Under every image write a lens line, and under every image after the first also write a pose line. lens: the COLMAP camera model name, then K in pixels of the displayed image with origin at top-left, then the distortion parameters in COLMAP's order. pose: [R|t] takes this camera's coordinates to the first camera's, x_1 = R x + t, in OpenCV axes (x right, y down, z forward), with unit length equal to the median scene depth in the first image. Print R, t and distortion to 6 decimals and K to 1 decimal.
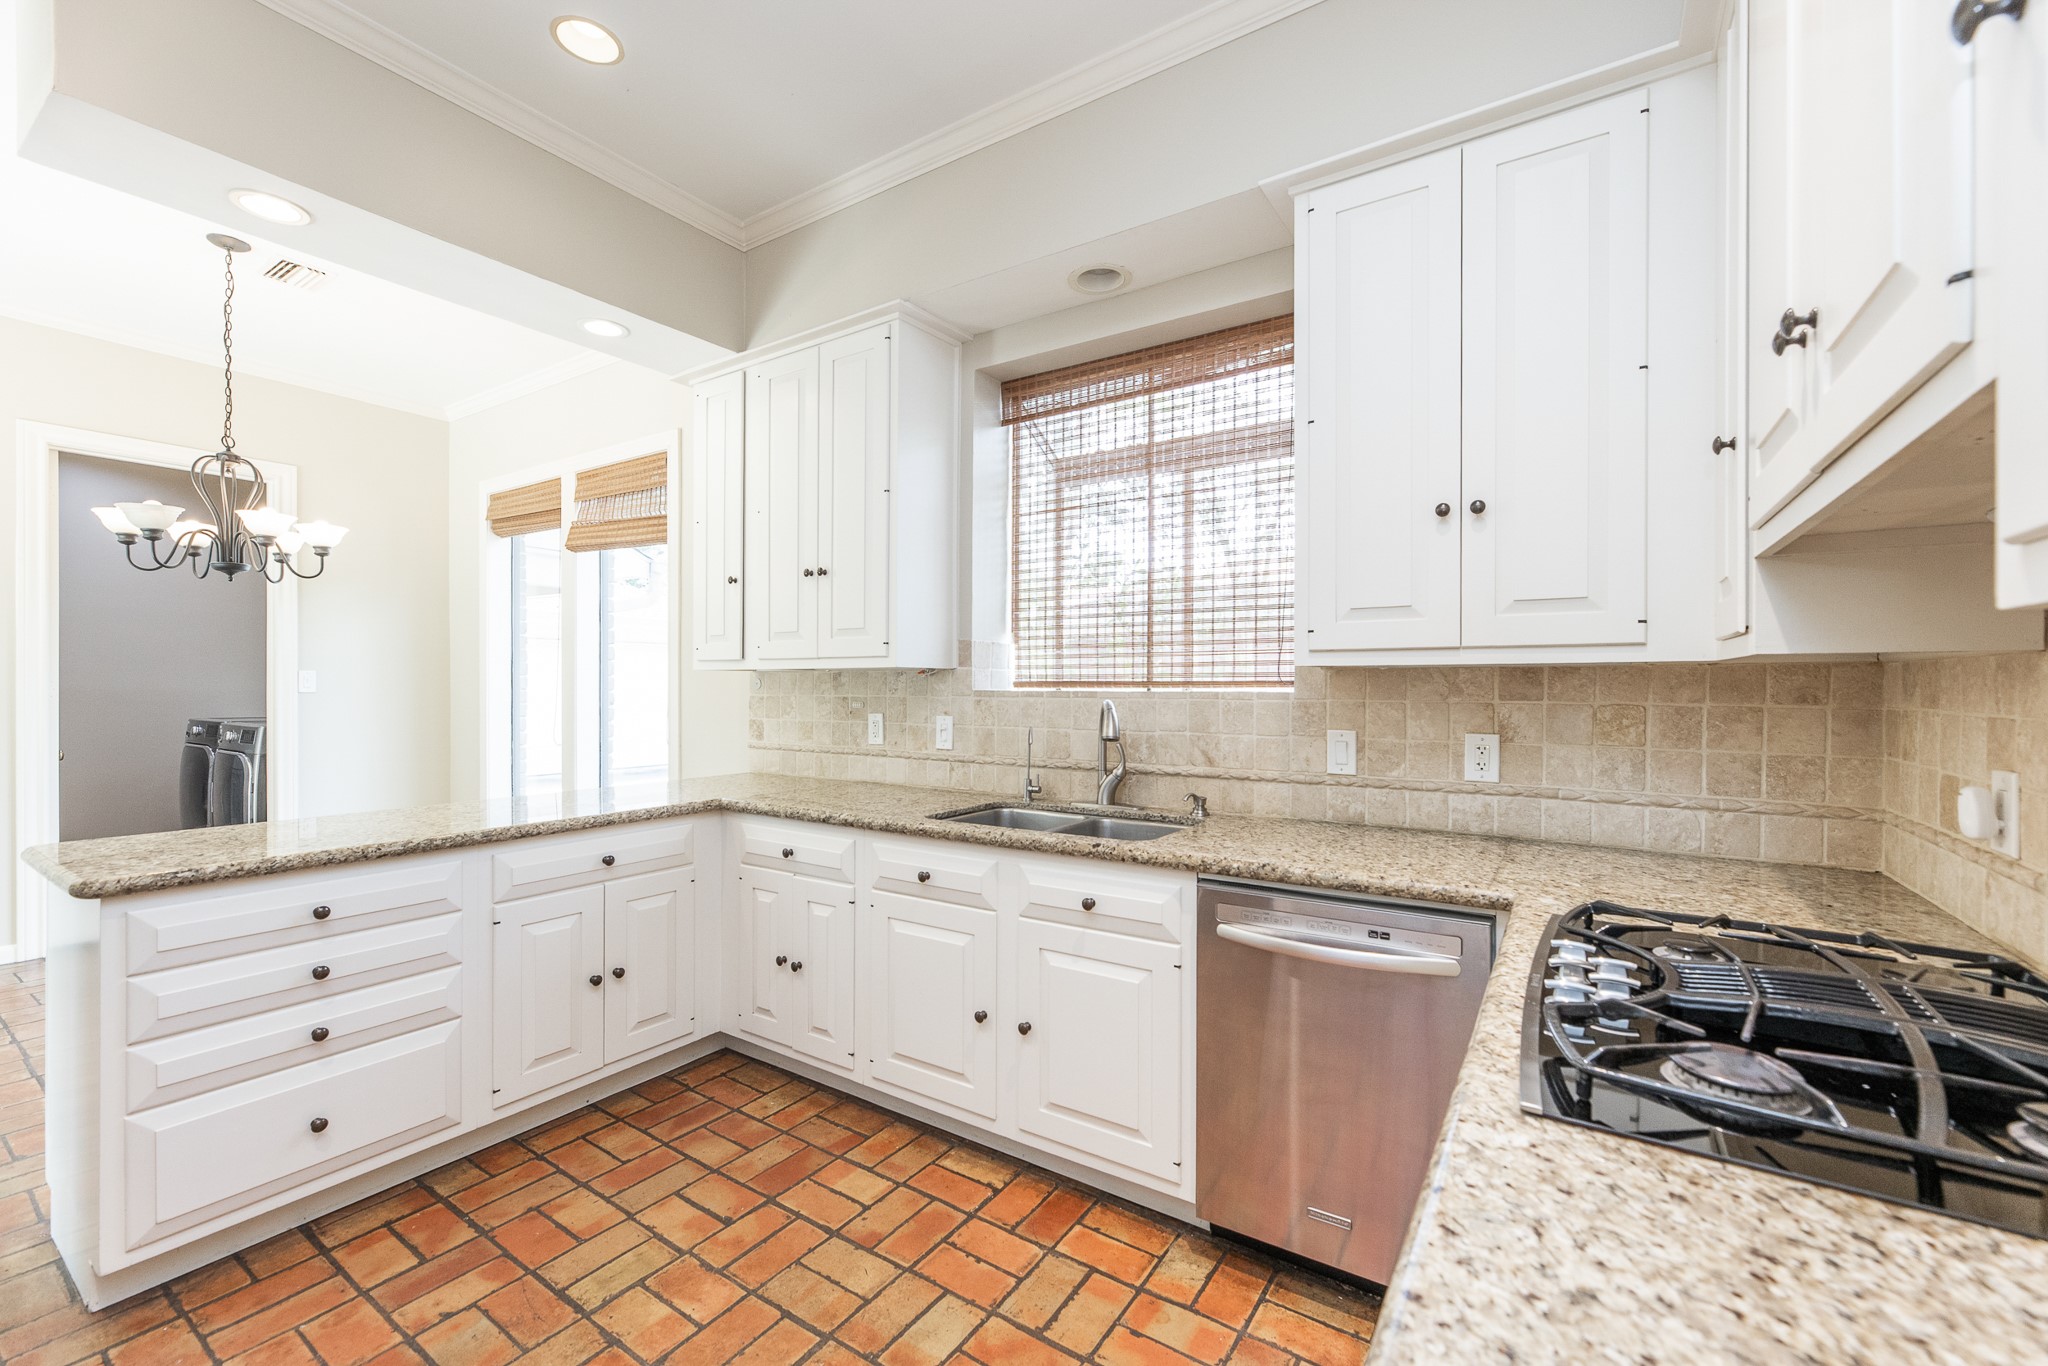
lens RADIAL K [[831.7, 0, 1037.3], [0, 831.7, 686.0], [0, 0, 1]] dist [0.000199, -0.000067]
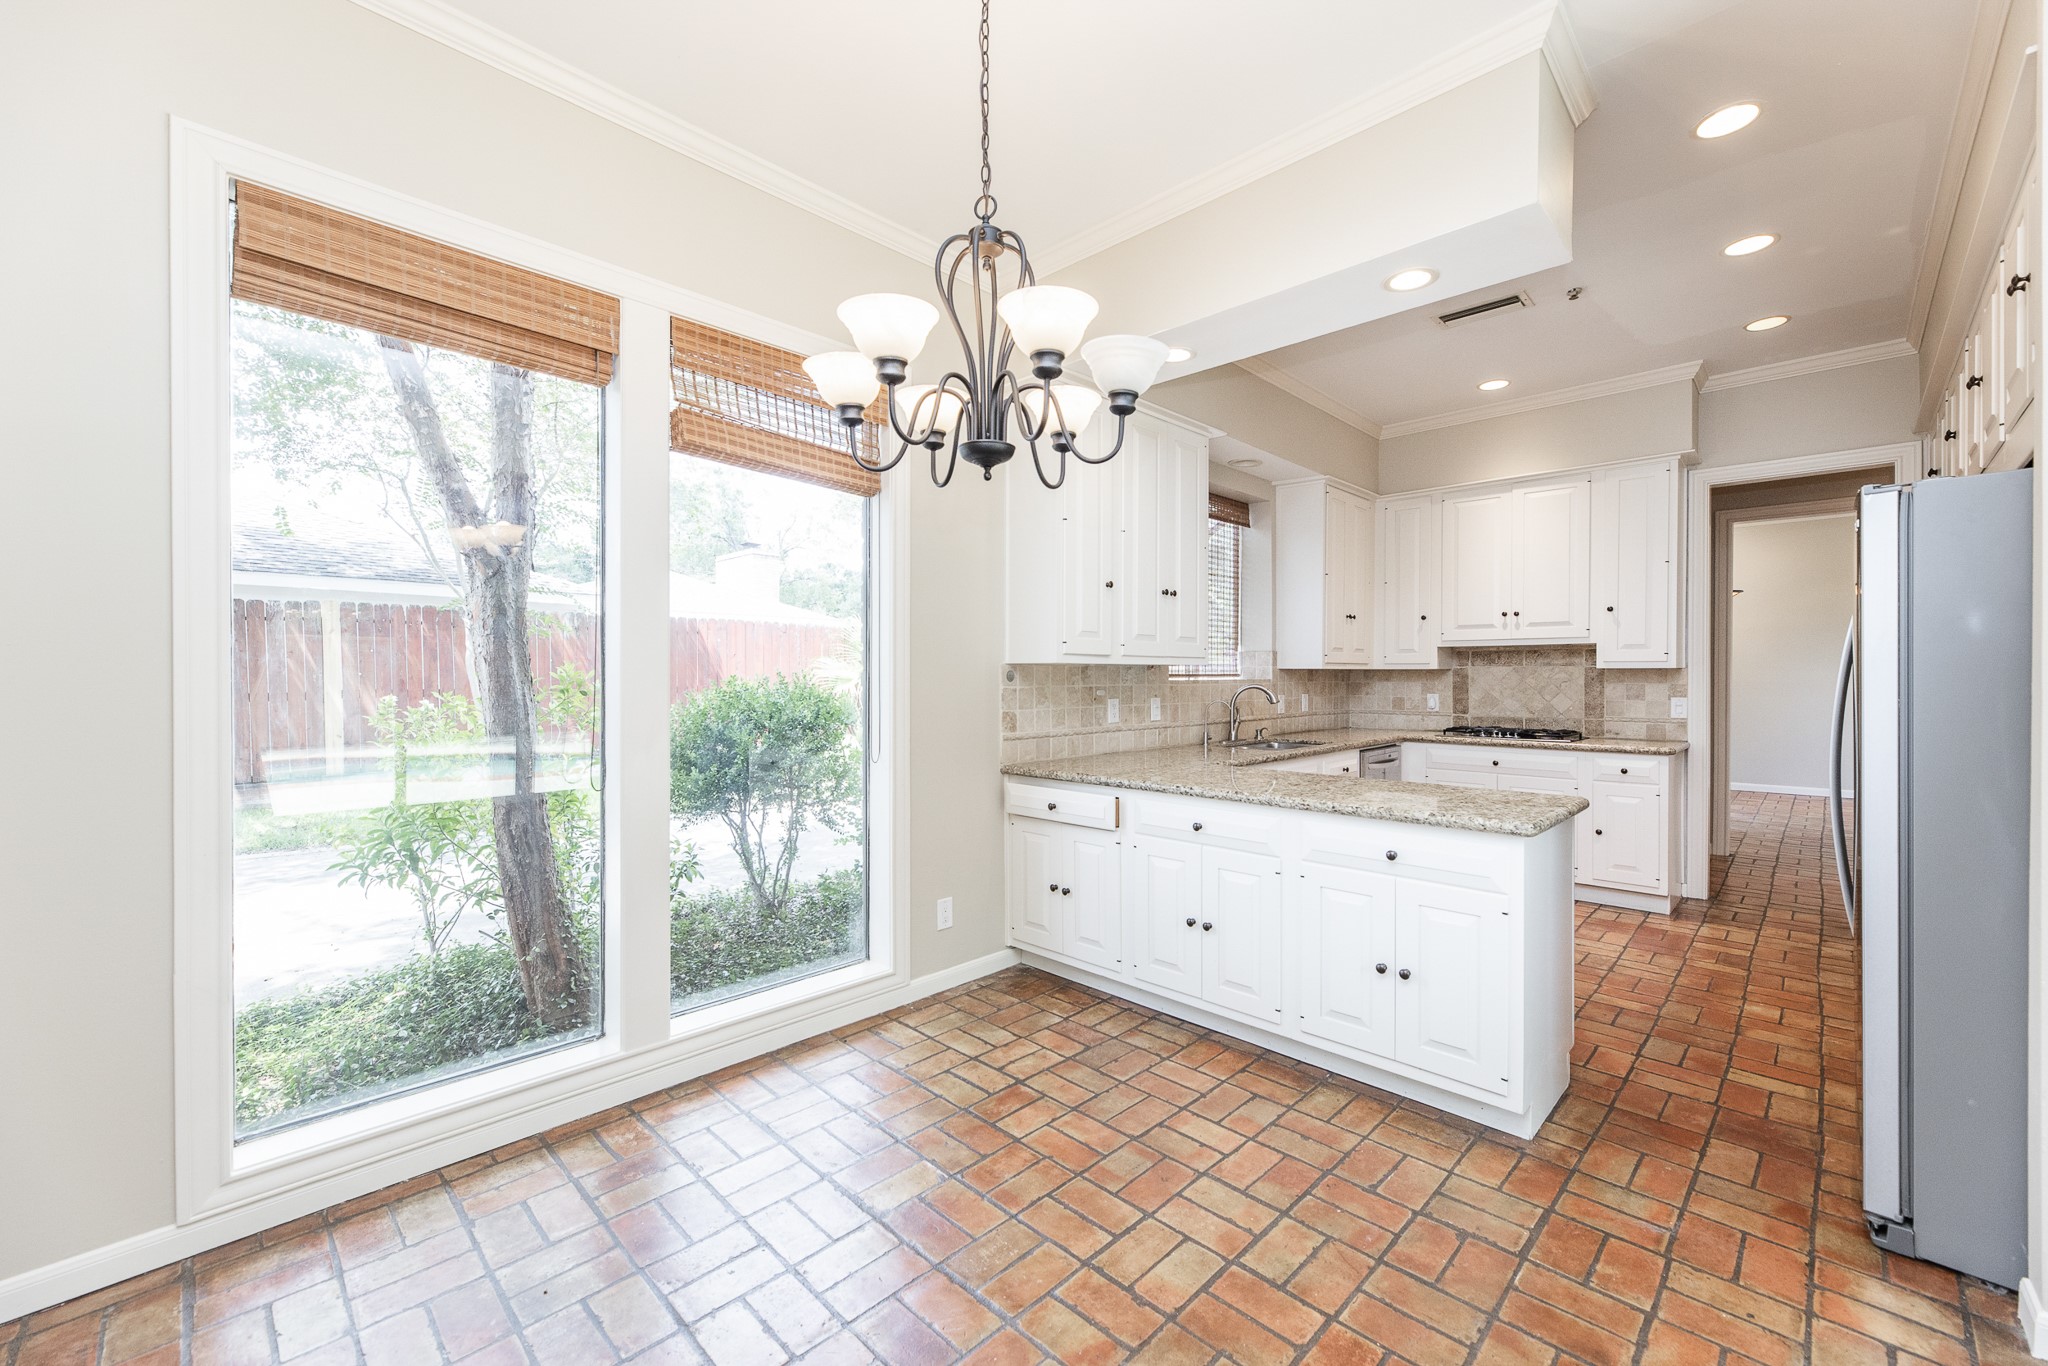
lens RADIAL K [[821.3, 0, 1038.1], [0, 821.3, 682.5], [0, 0, 1]] dist [-0.000788, 0.000183]
pose [[0.189976, -0.010352, 0.981734, -2.502924], [0.001840, 0.999946, 0.010188, -0.009572], [-0.981787, -0.000130, 0.189985, 1.491496]]
